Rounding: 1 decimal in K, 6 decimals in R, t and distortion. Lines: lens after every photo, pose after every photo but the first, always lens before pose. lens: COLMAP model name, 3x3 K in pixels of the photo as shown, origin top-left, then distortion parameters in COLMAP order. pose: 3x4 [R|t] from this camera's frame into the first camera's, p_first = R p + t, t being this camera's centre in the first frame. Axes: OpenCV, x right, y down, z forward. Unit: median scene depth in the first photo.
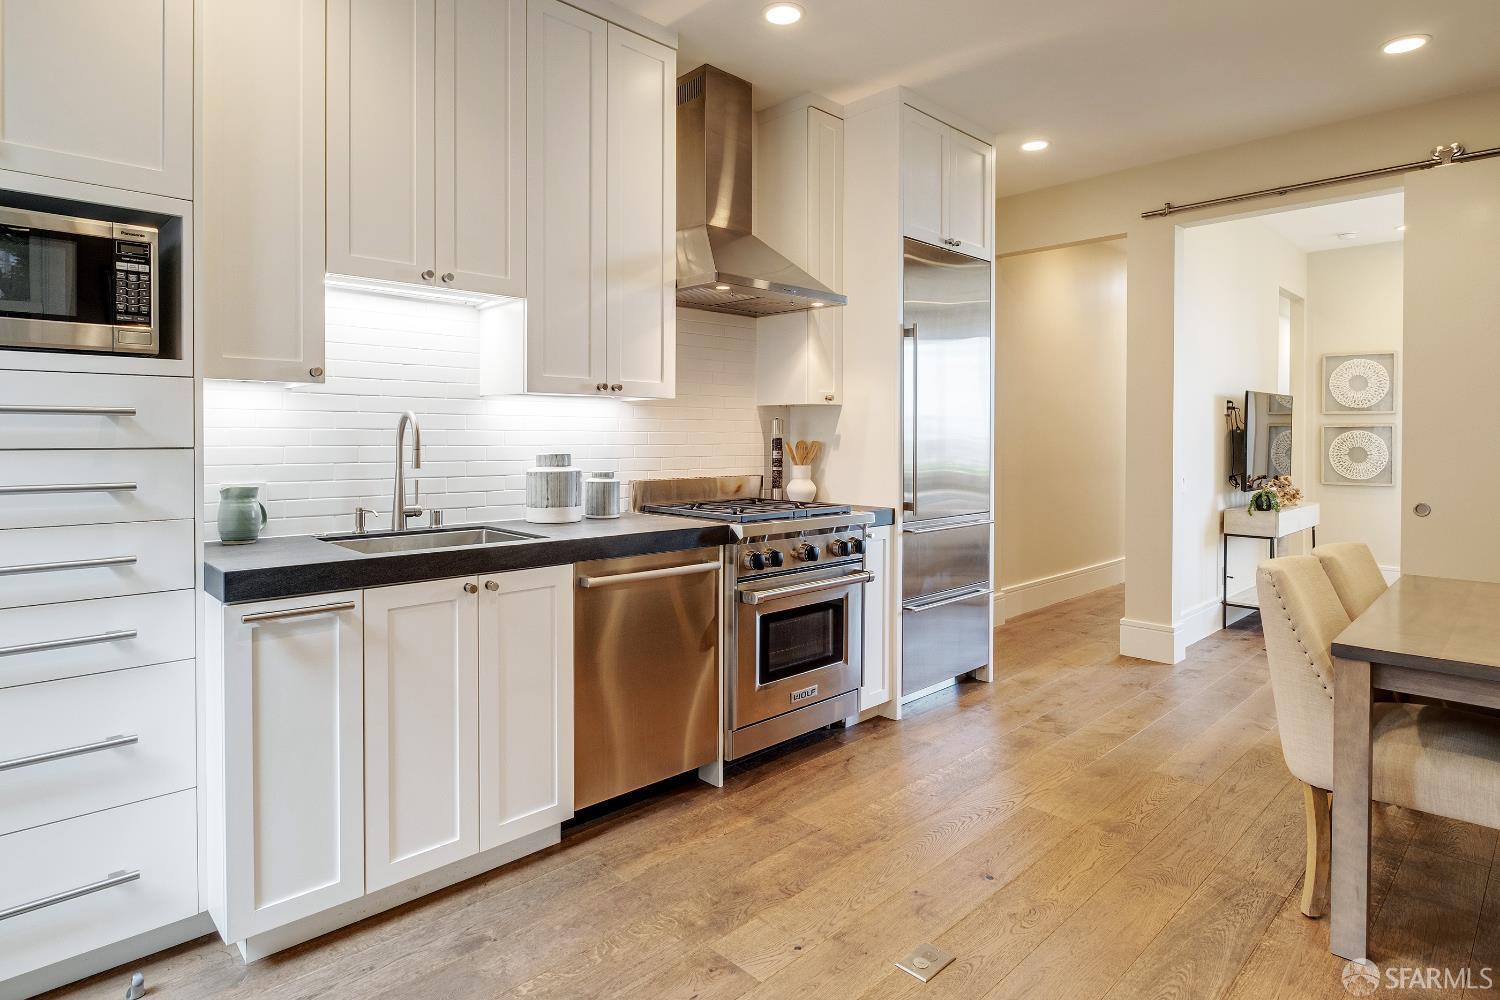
lens RADIAL K [[822.4, 0, 741.3], [0, 822.4, 443.3], [0, 0, 1]] dist [-0.010063, 0.000656]
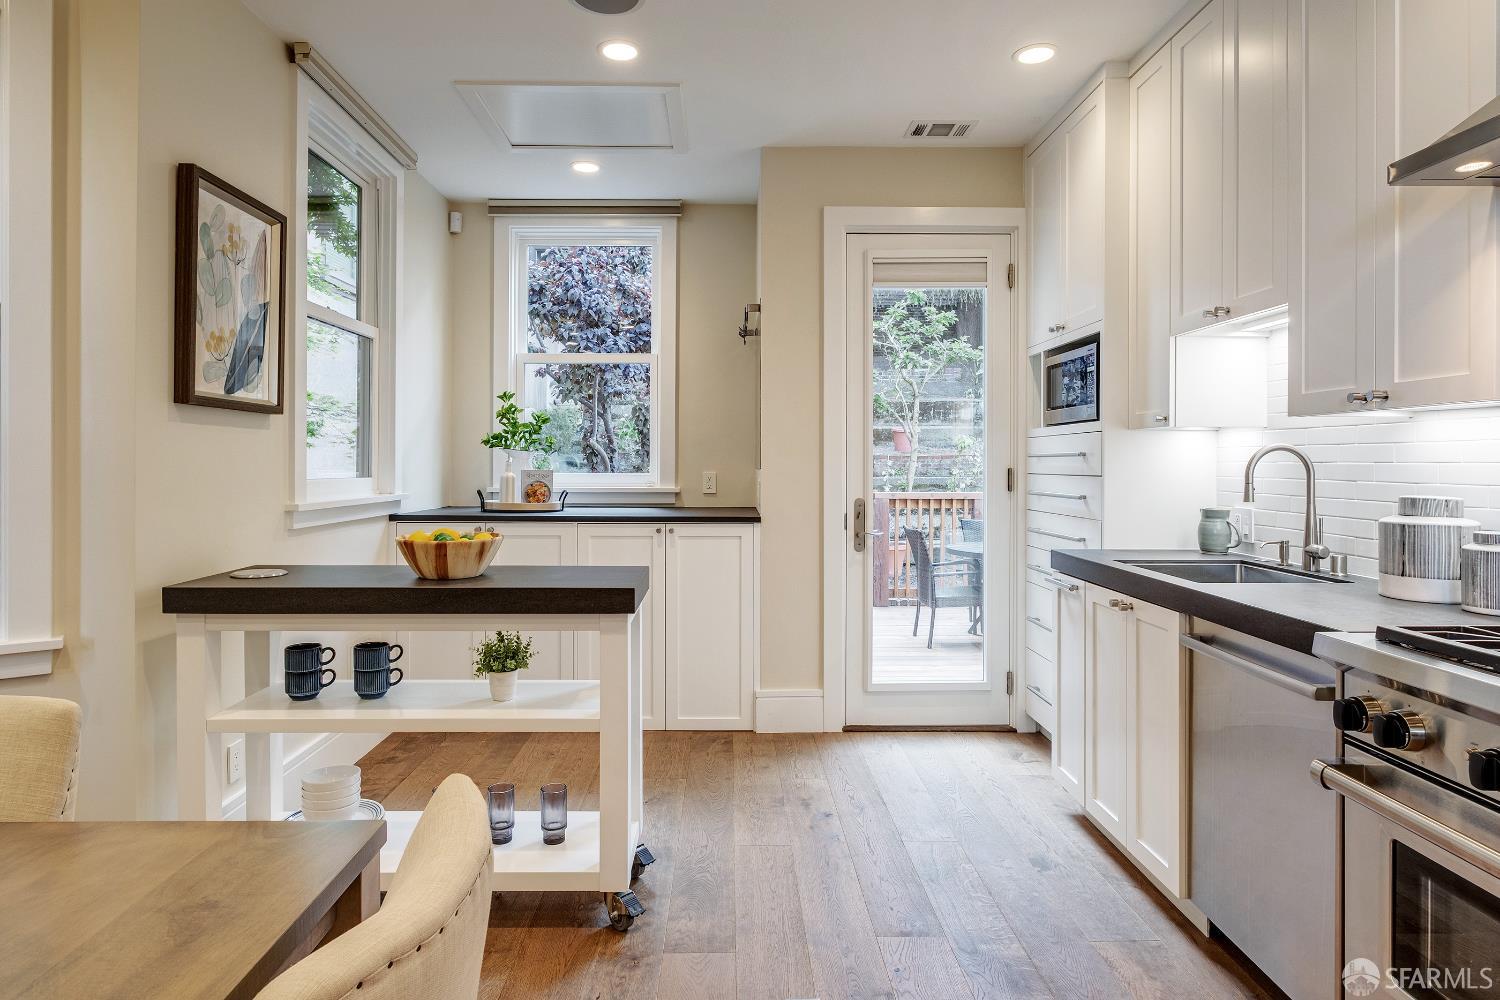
lens RADIAL K [[848.3, 0, 738.2], [0, 848.3, 465.4], [0, 0, 1]] dist [-0.005084, 0.004158]
pose [[-0.685483, -0.001369, -0.728087, 0.766488], [-0.009454, 0.999931, 0.007020, -0.015141], [0.728027, 0.011695, -0.685449, 1.236067]]
